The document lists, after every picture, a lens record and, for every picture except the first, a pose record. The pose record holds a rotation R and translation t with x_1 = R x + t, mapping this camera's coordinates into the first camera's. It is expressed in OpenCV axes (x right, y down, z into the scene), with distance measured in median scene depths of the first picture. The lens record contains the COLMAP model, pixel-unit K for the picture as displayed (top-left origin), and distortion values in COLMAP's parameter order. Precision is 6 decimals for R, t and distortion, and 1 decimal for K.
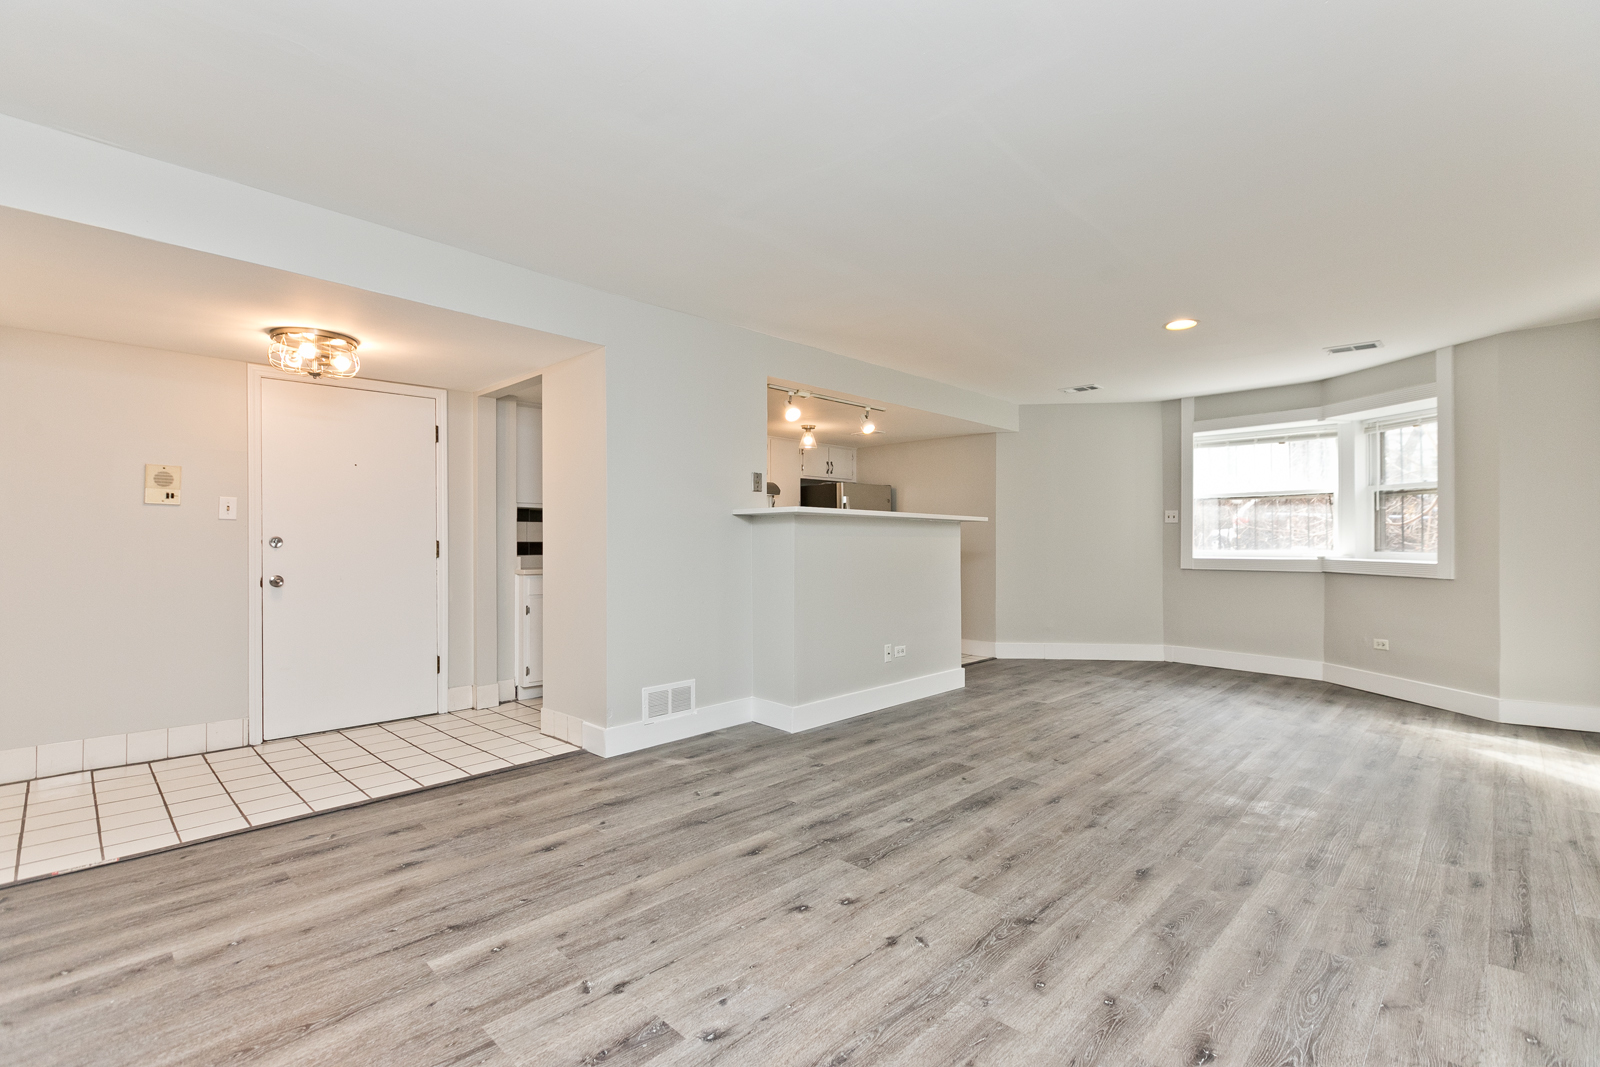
lens RADIAL K [[720.0, 0, 810.9], [0, 720.0, 537.4], [0, 0, 1]] dist [-0.003996, -0.000638]
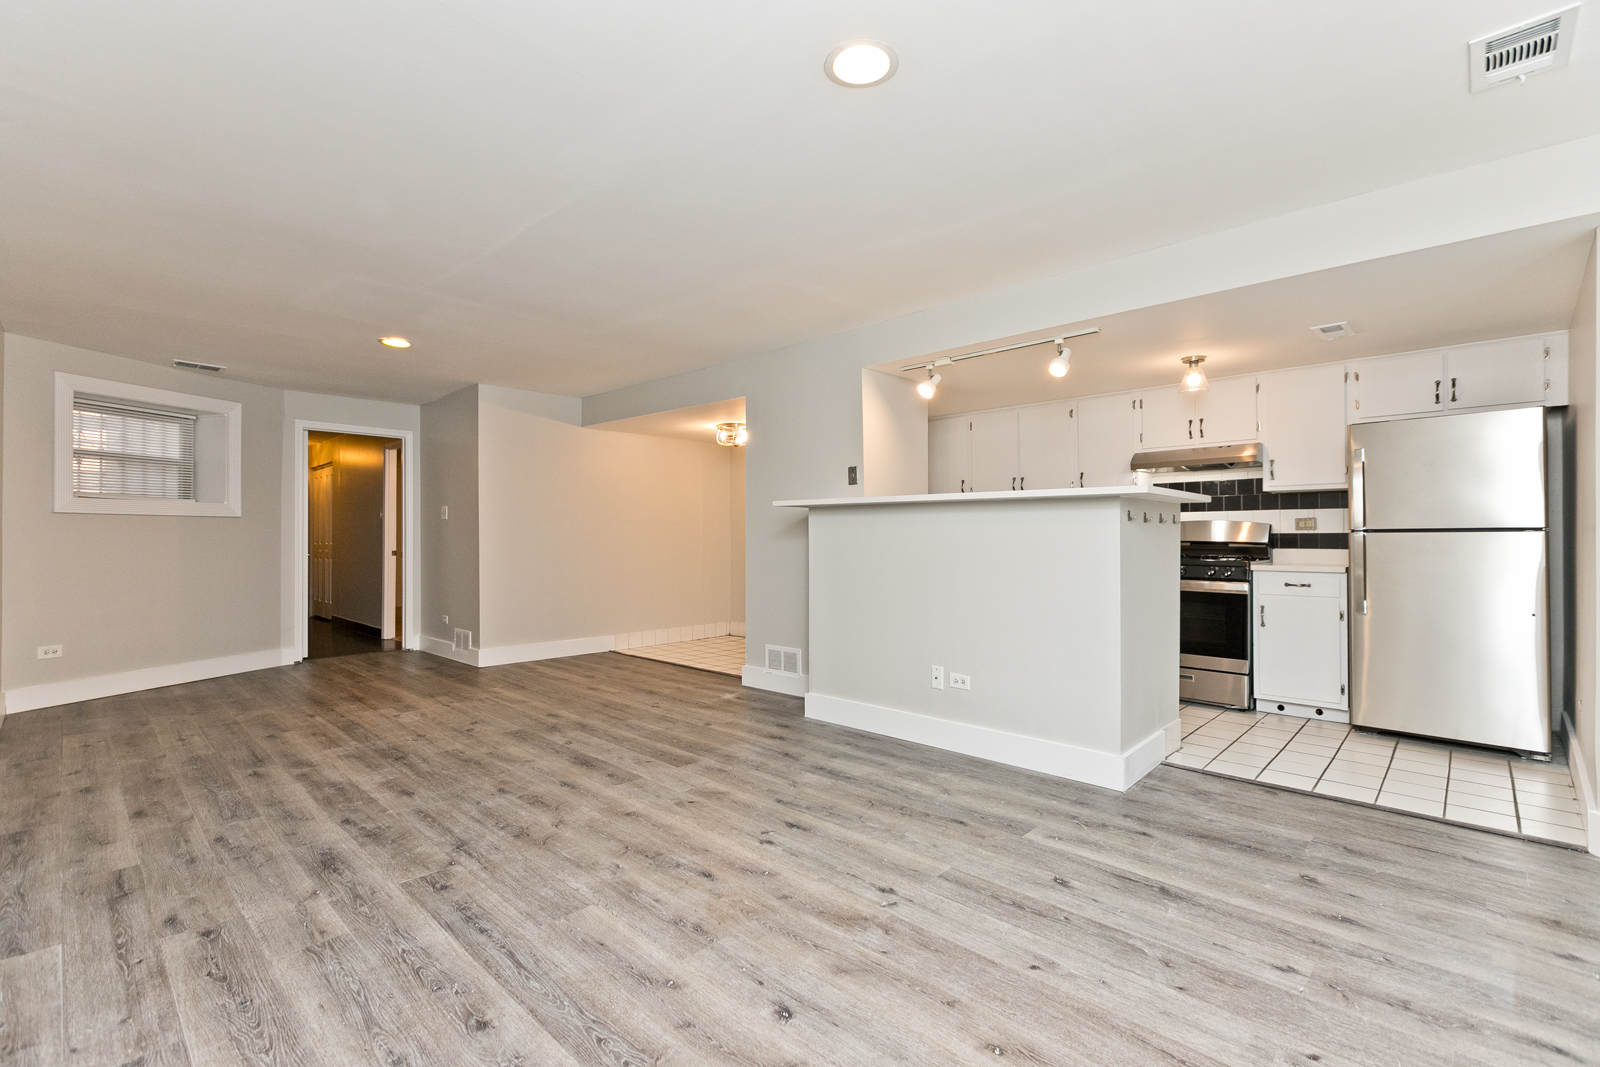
lens RADIAL K [[720.0, 0, 810.9], [0, 720.0, 537.4], [0, 0, 1]] dist [-0.003996, -0.000638]
pose [[0.008153, 0.002239, -0.999964, 1.225156], [0.007703, 0.999968, 0.002302, 0.011423], [0.999937, -0.007722, 0.008135, 1.202452]]
